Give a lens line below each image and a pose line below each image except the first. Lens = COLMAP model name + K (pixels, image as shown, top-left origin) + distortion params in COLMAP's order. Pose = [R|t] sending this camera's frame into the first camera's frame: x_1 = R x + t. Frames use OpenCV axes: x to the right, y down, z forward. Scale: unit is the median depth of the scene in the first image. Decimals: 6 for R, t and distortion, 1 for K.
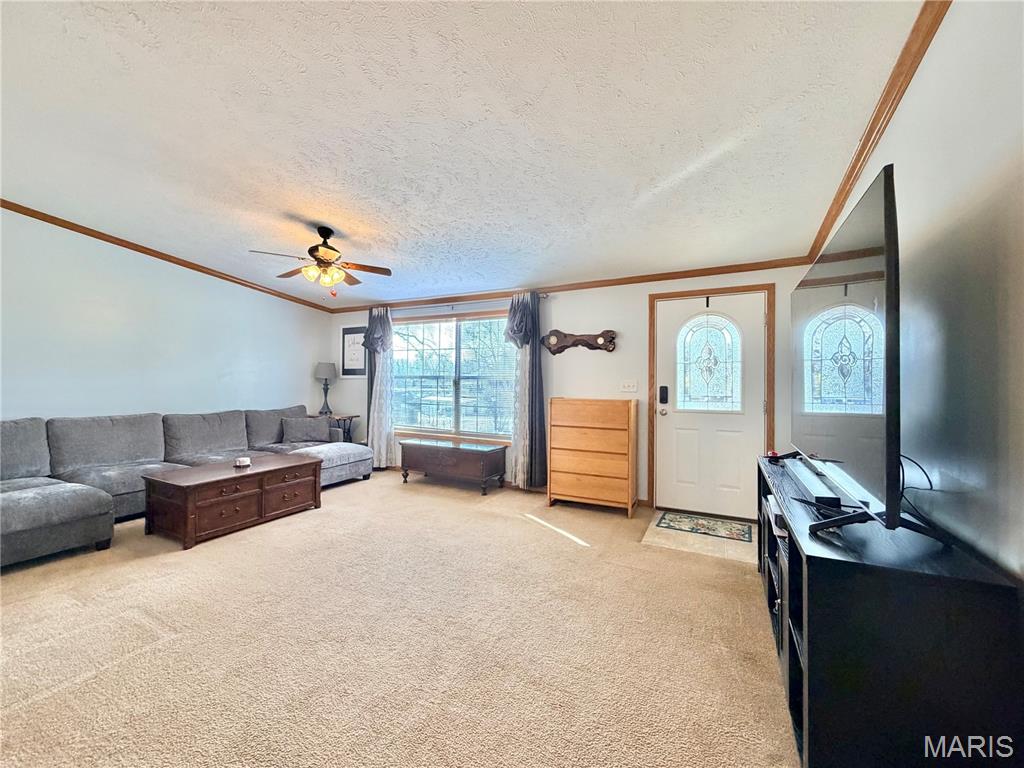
lens RADIAL K [[408.0, 0, 511.9], [0, 408.0, 384.6], [0, 0, 1]] dist [0.001991, -0.000651]
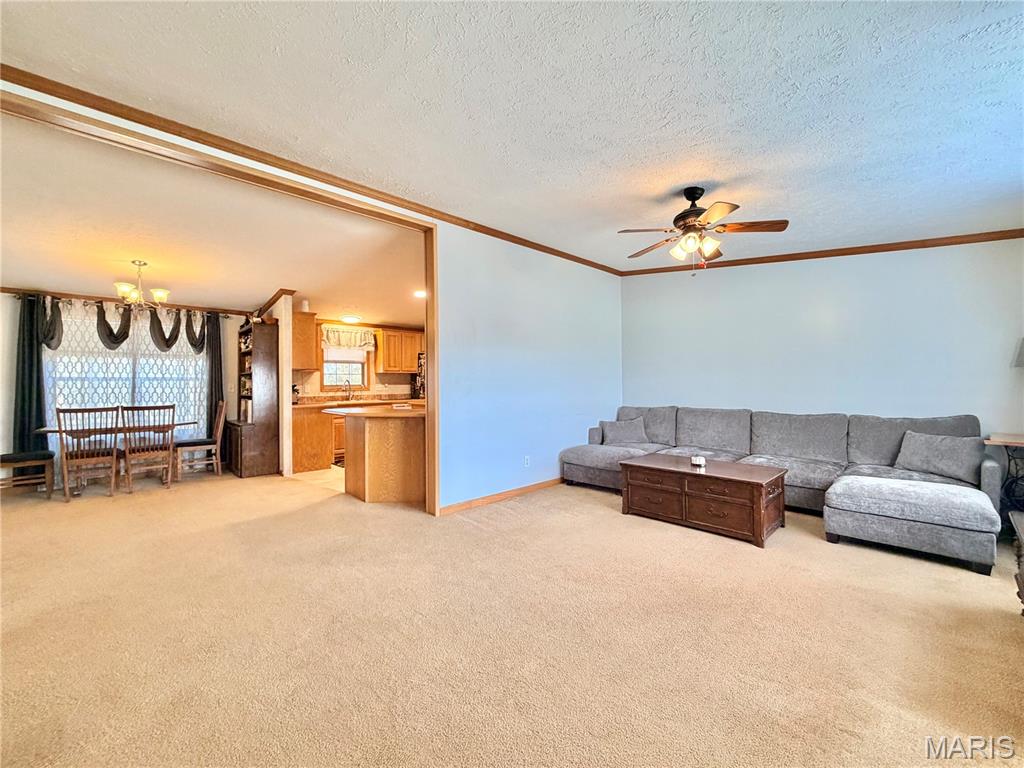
lens RADIAL K [[408.0, 0, 511.4], [0, 408.0, 382.3], [0, 0, 1]] dist [0.001991, -0.000651]
pose [[-0.327508, -0.006376, -0.944827, 0.429617], [0.005757, 0.999945, -0.008744, 0.006159], [0.944831, -0.008303, -0.327454, 0.919670]]
